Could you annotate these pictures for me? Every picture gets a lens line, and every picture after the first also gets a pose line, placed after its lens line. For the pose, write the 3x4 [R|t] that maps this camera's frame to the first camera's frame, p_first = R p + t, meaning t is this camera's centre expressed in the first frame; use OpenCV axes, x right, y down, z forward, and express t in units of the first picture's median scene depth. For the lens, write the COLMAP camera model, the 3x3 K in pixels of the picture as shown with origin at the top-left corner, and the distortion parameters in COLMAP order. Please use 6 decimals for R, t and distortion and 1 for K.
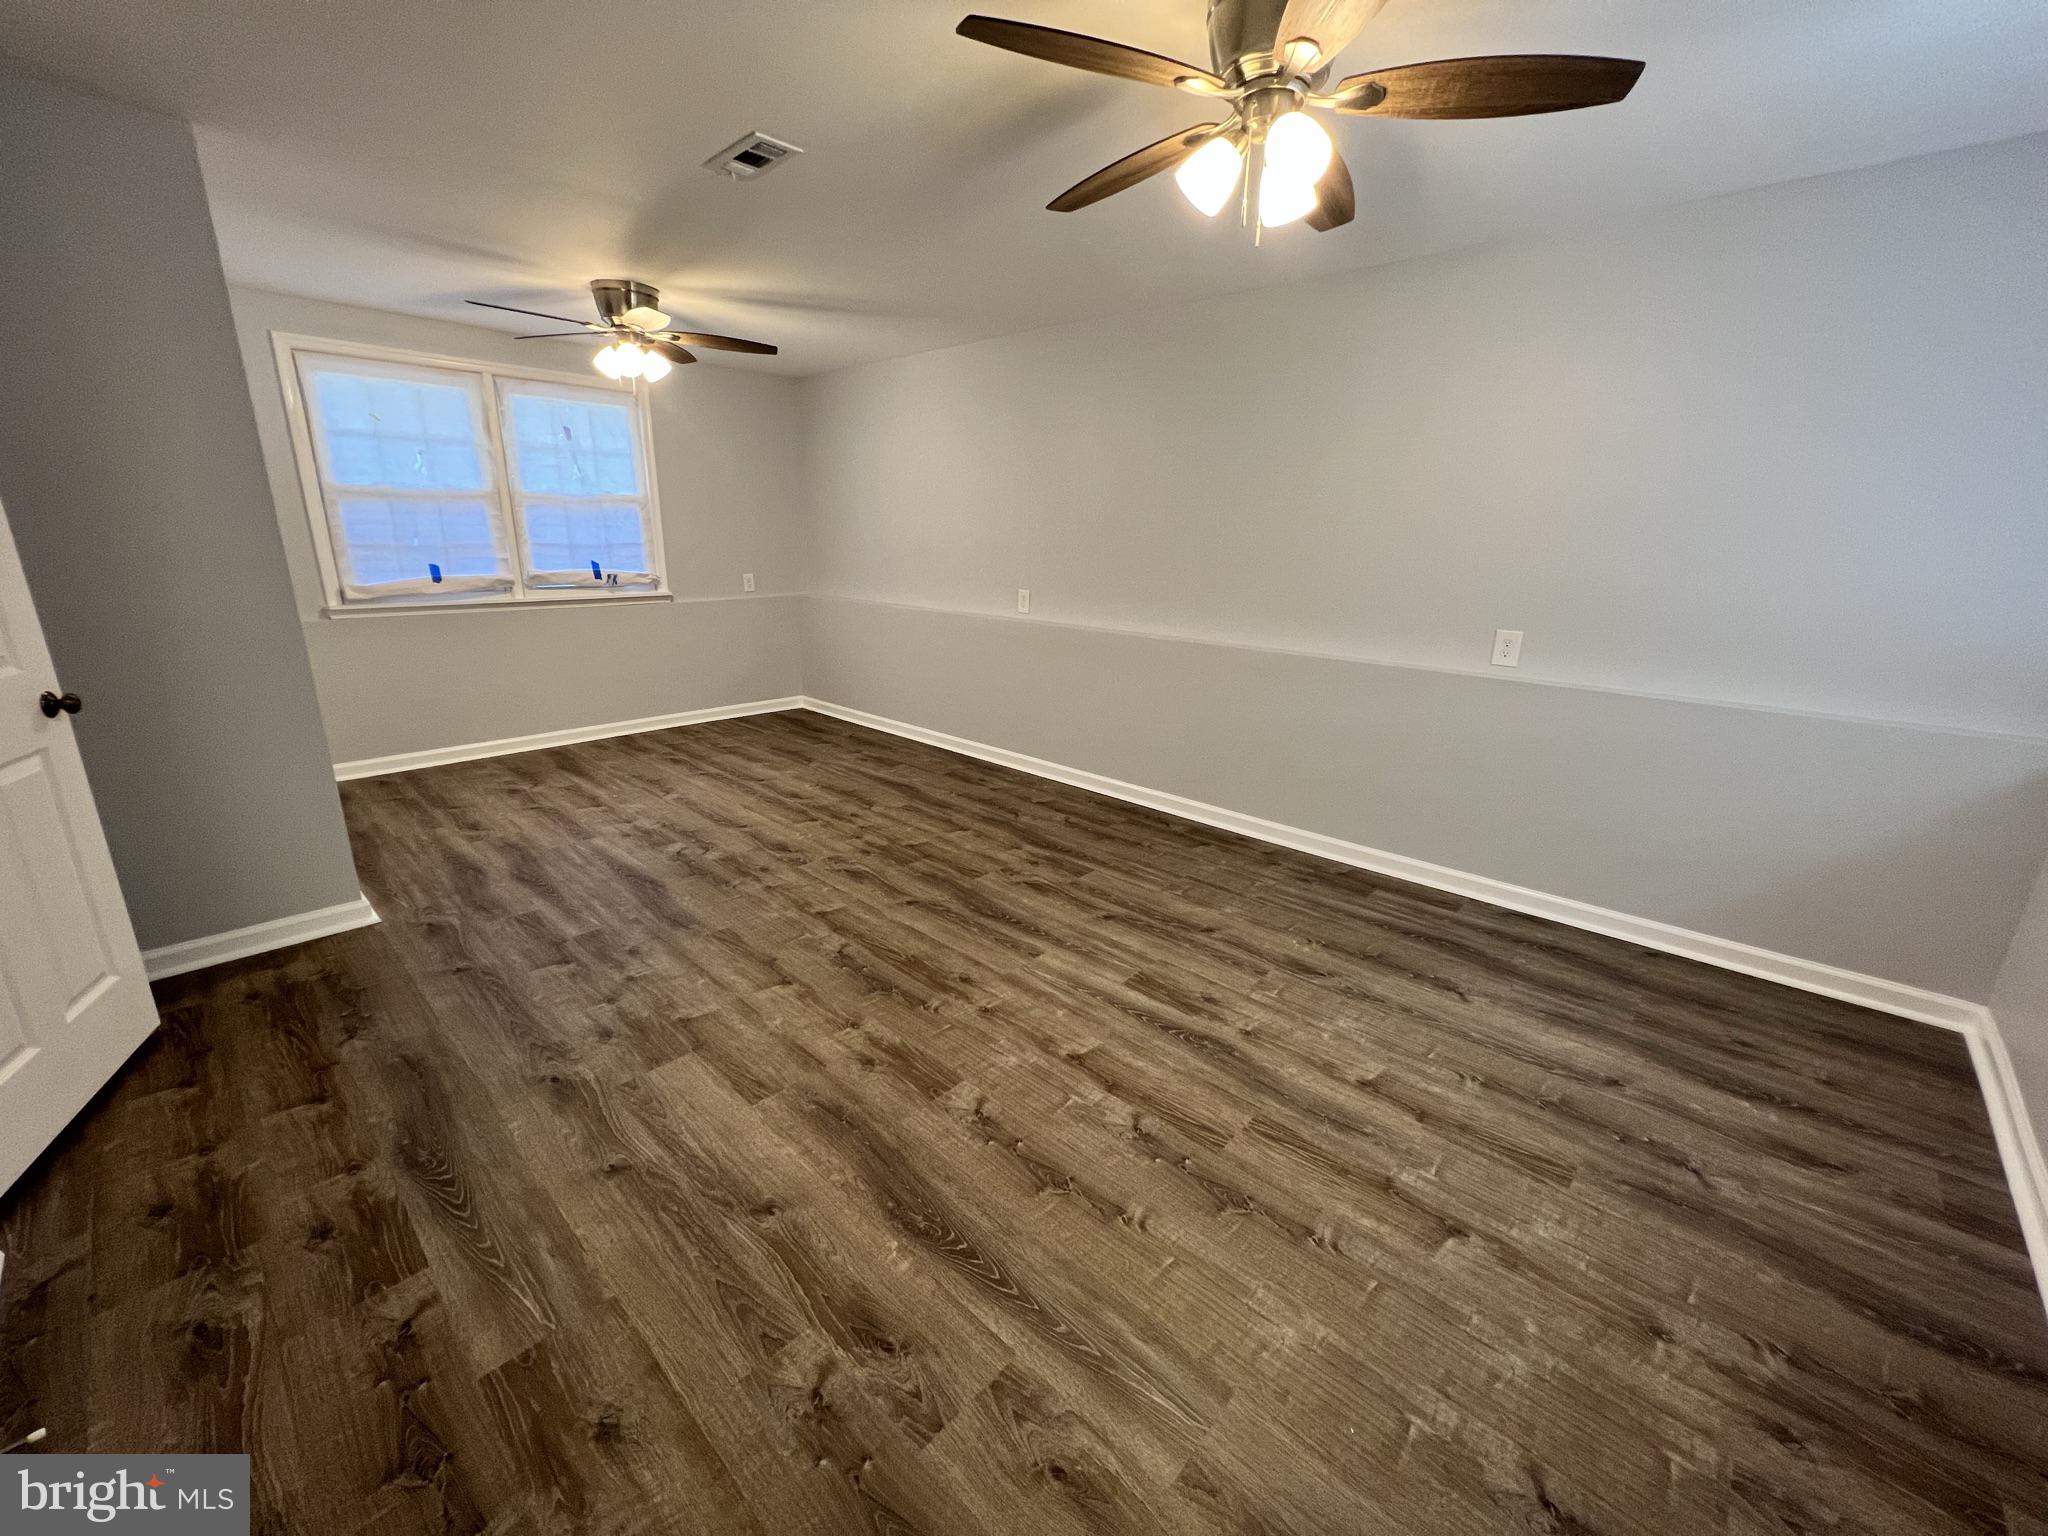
lens RADIAL K [[821.8, 0, 1027.2], [0, 821.8, 767.5], [0, 0, 1]] dist [0.000519, -0.000038]
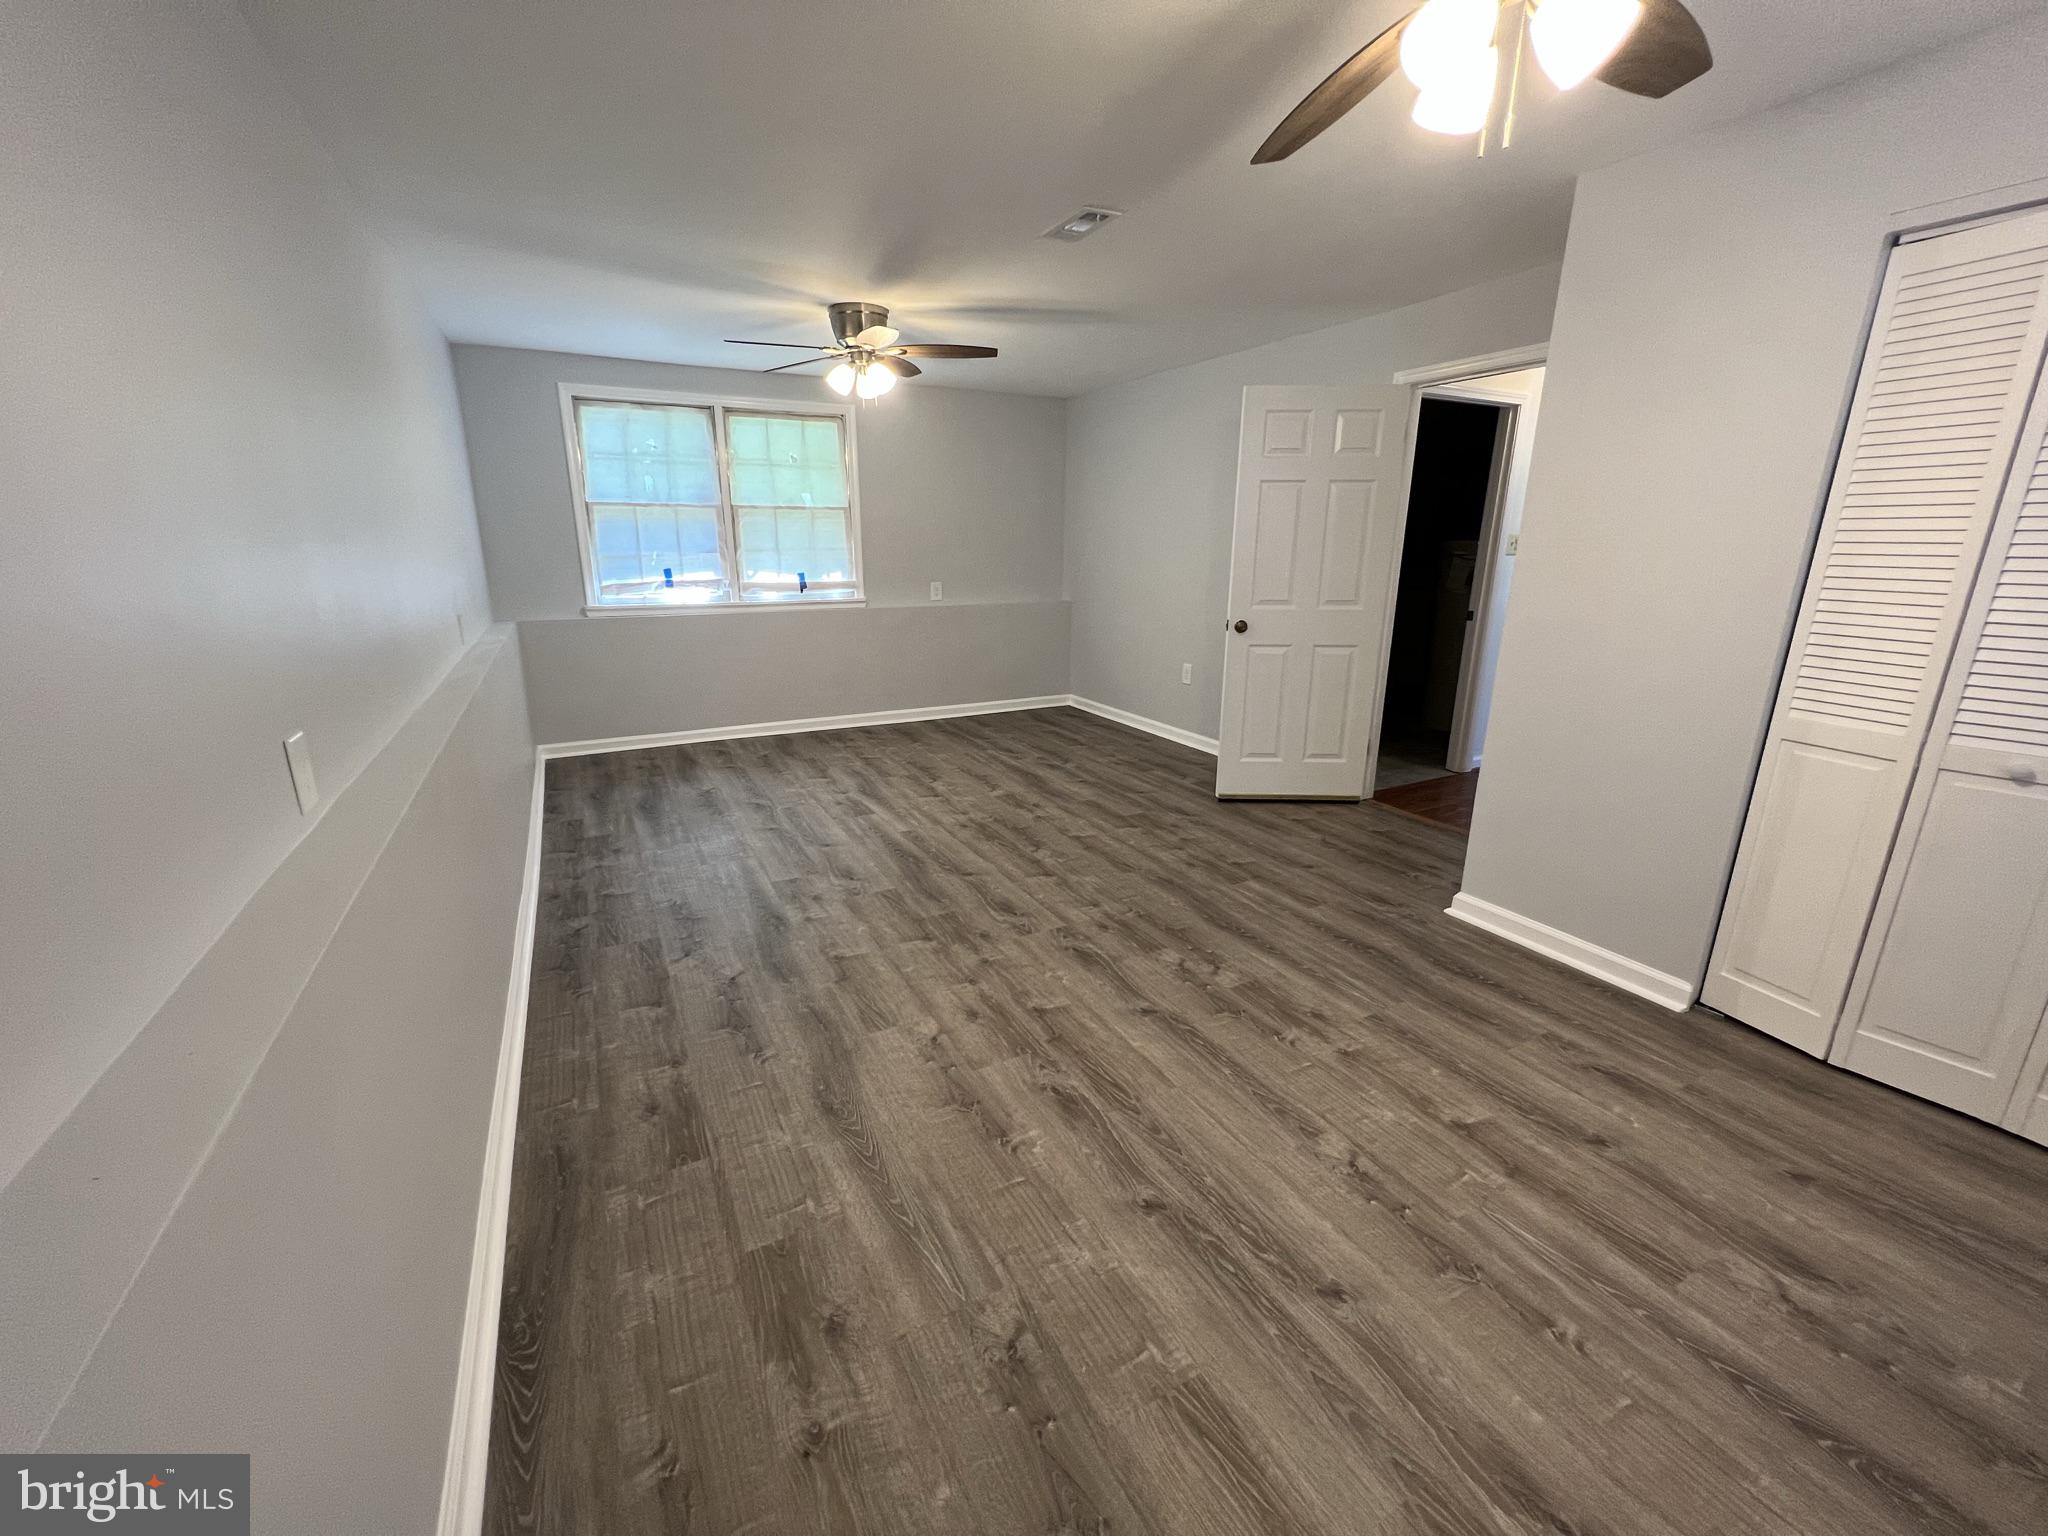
lens RADIAL K [[821.8, 0, 1025.3], [0, 821.8, 766.3], [0, 0, 1]] dist [0.000519, -0.000038]
pose [[-0.947850, -0.106097, 0.300538, -0.555086], [0.069762, 0.851036, 0.520453, -0.551129], [-0.310987, 0.514278, -0.799253, 1.871337]]
